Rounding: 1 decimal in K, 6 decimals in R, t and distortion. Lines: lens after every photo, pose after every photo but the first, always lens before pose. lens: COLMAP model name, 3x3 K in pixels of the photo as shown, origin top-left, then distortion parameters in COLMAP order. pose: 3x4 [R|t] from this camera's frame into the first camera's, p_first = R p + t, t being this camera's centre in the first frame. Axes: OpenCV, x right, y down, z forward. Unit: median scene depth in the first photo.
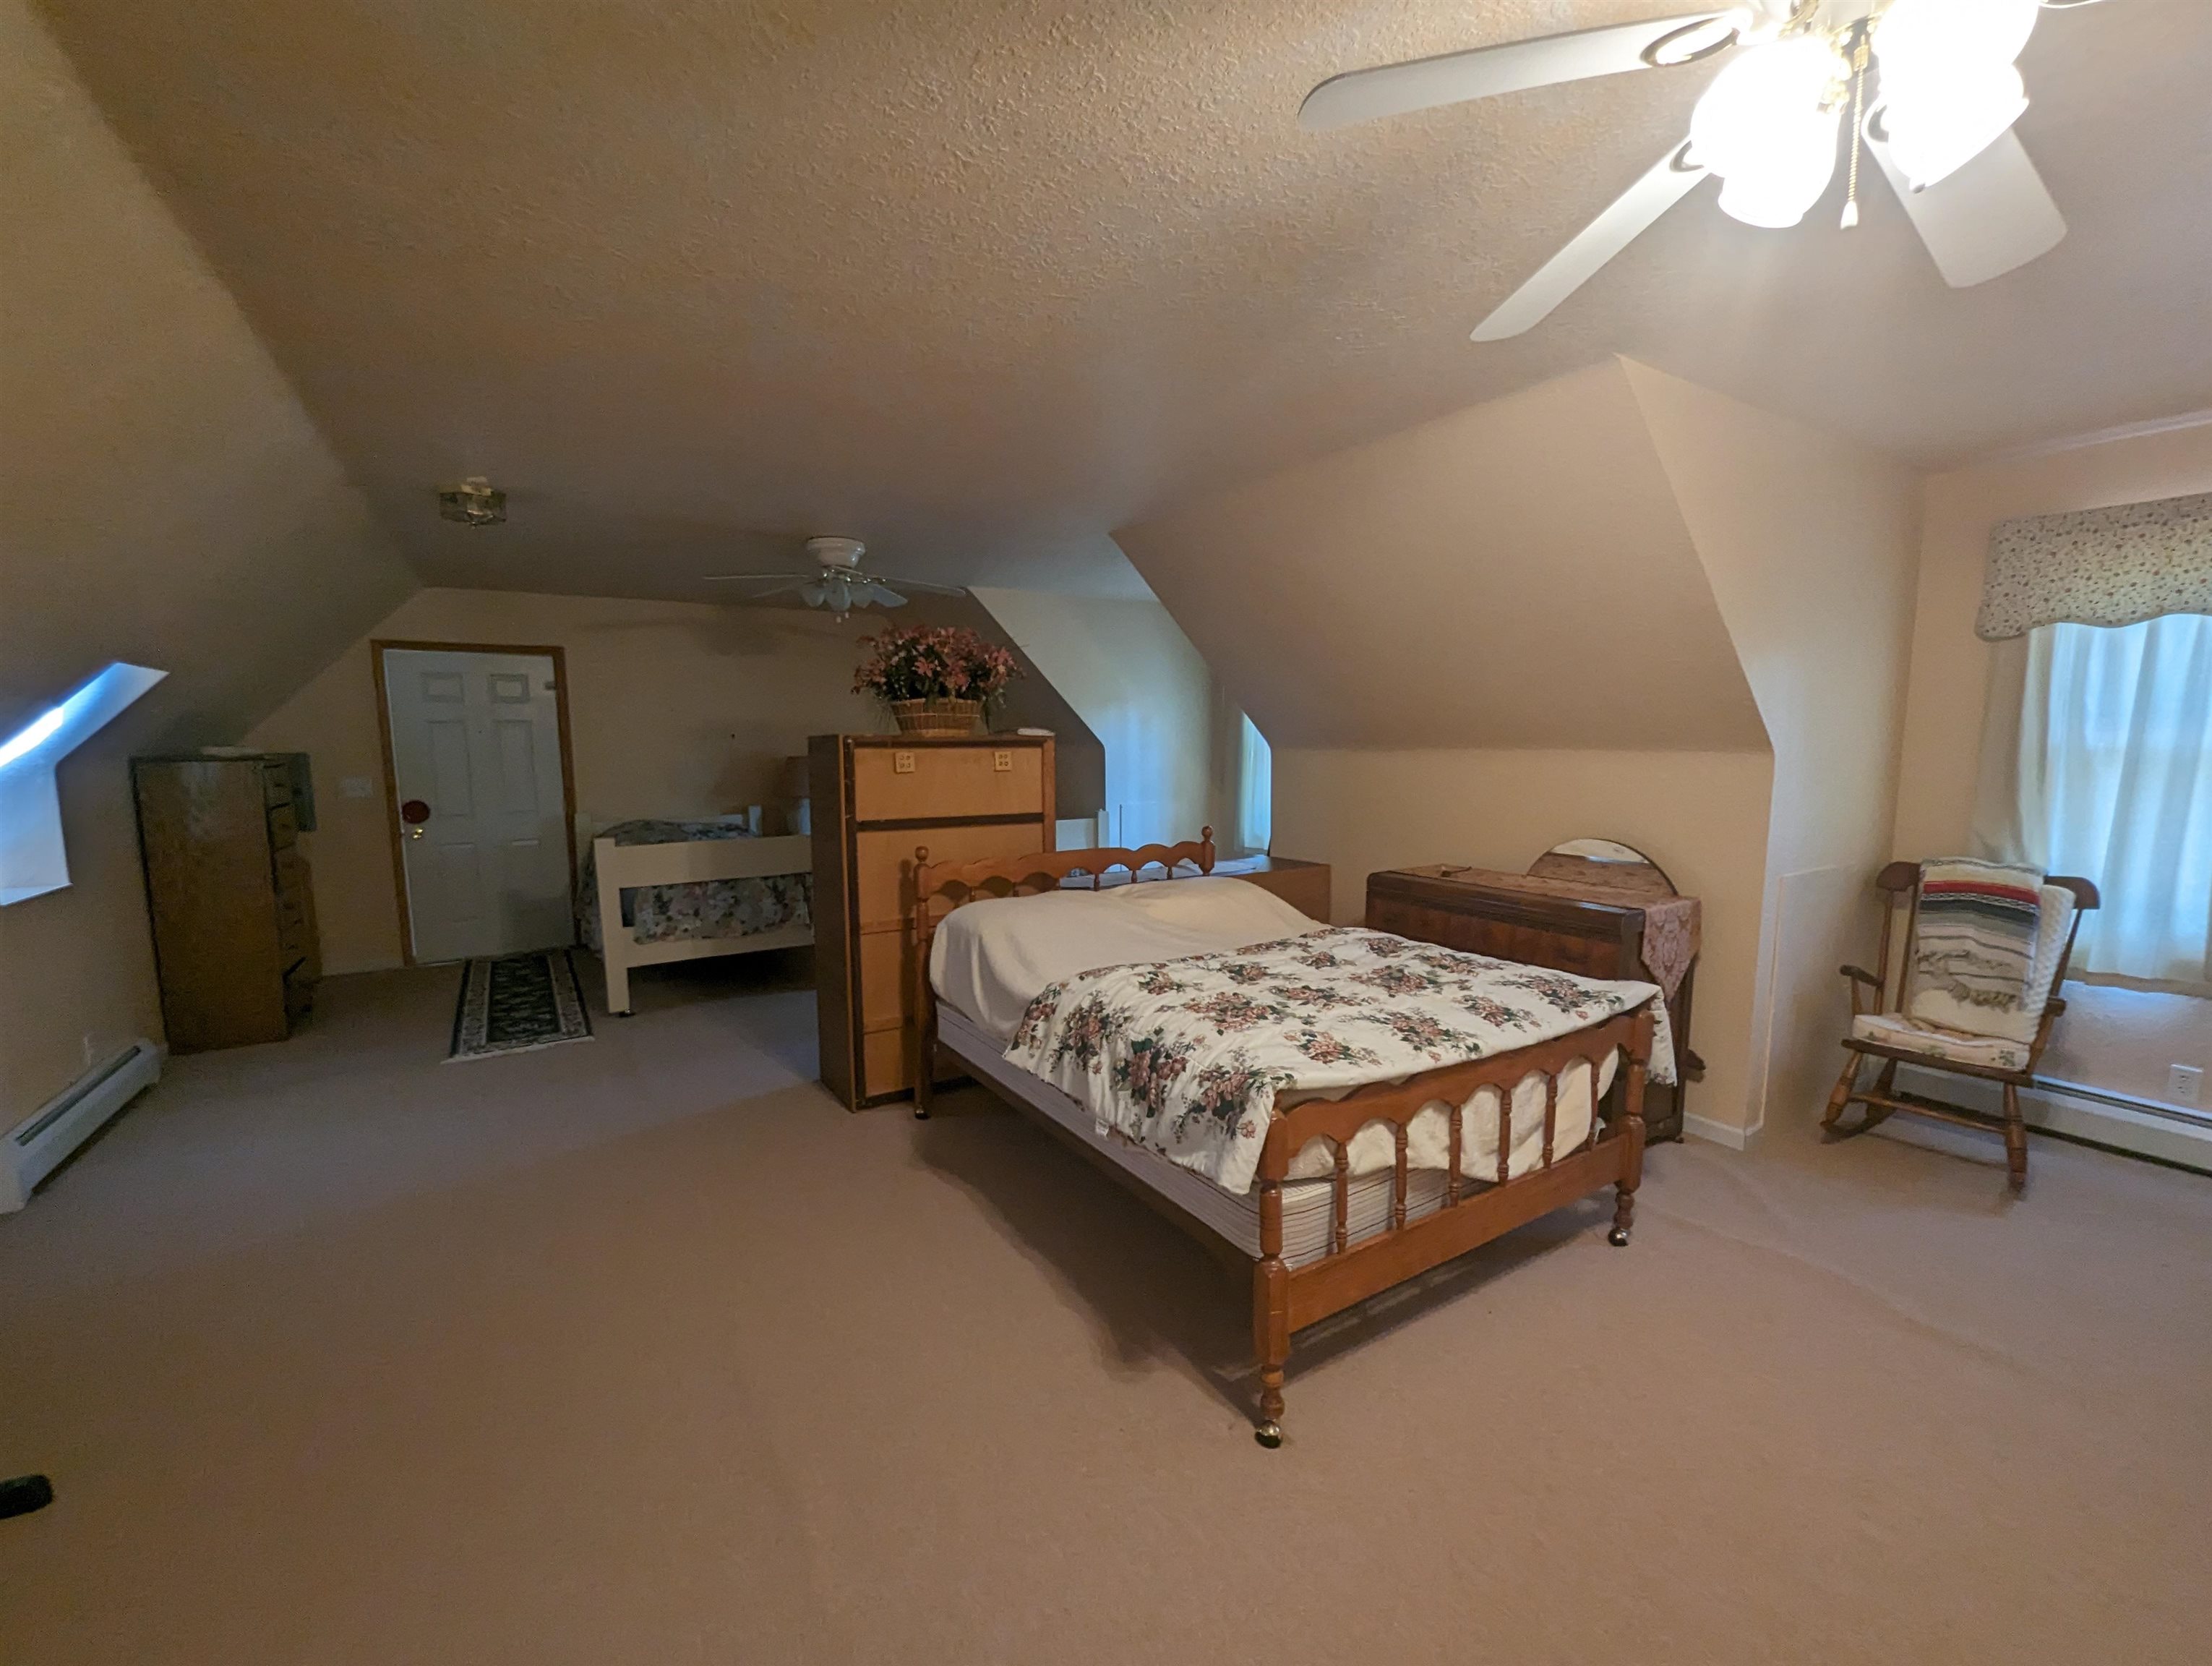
lens RADIAL K [[923.0, 0, 1116.9], [0, 923.0, 852.2], [0, 0, 1]] dist [-0.007478, 0.003375]
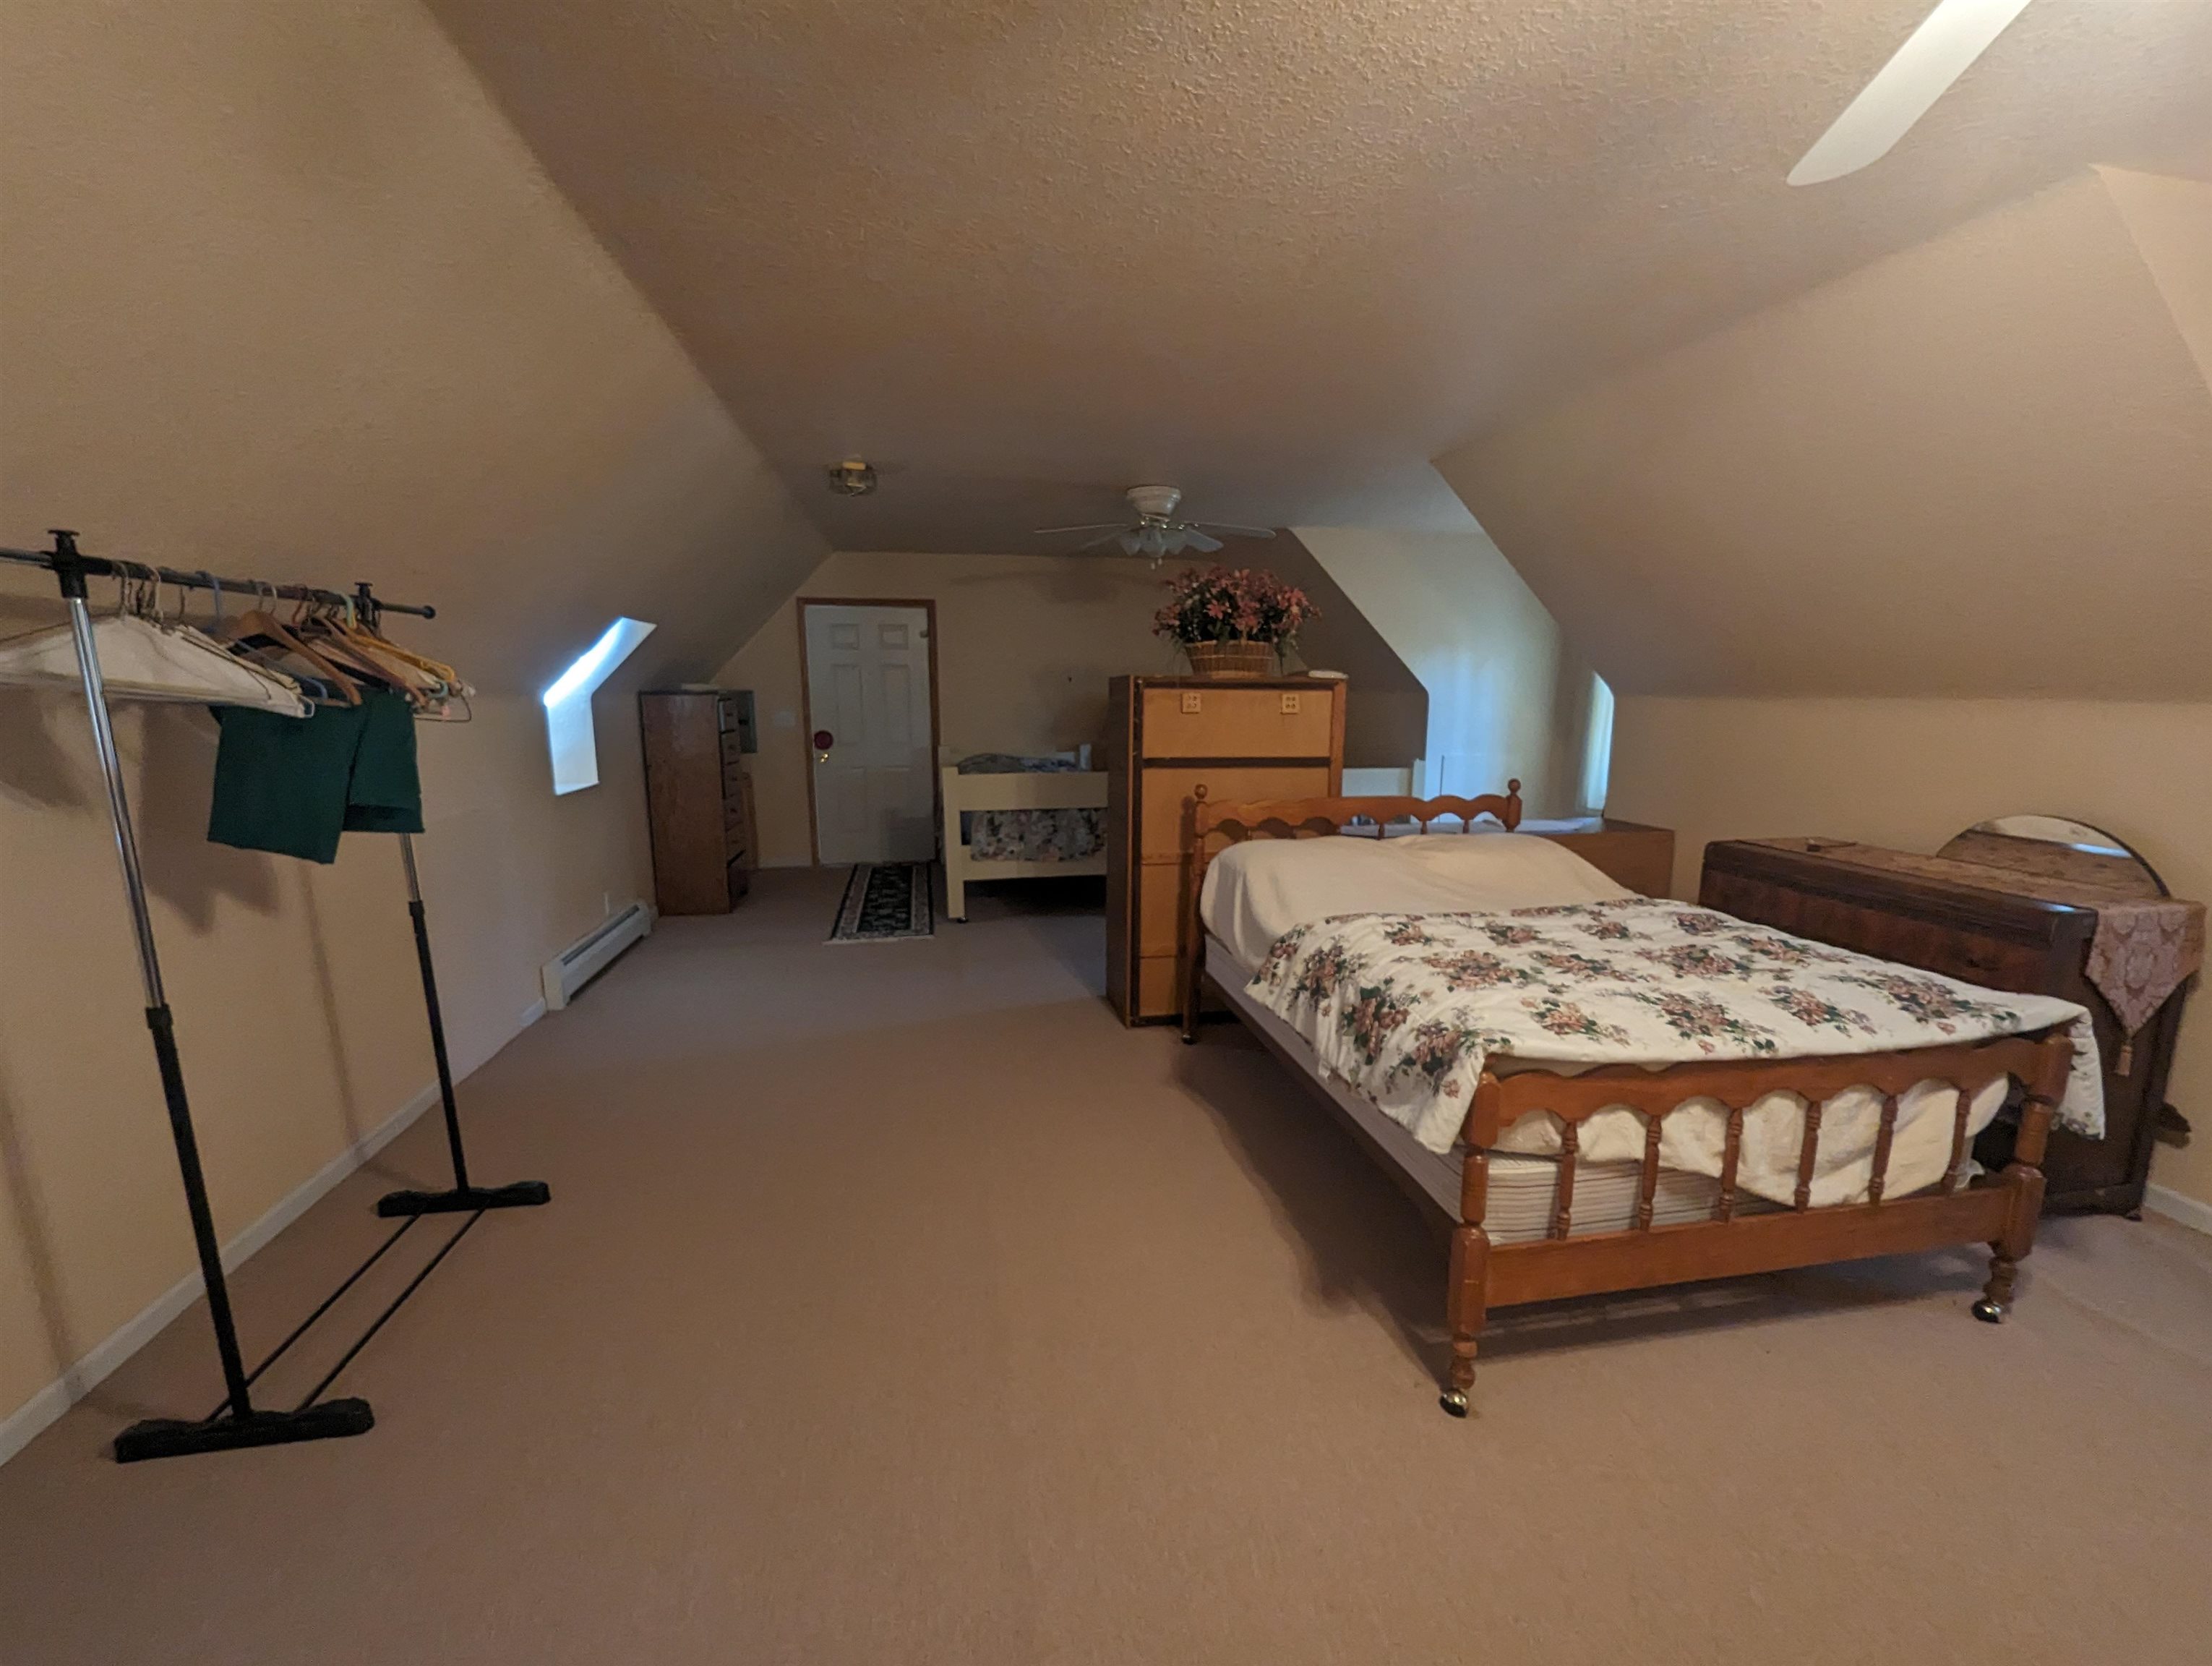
lens RADIAL K [[923.0, 0, 1116.9], [0, 923.0, 852.2], [0, 0, 1]] dist [-0.007478, 0.003375]
pose [[0.930080, 0.072821, -0.360067, 0.100847], [-0.052967, 0.996497, 0.064717, 0.009412], [0.363518, -0.041120, 0.930679, -0.002965]]
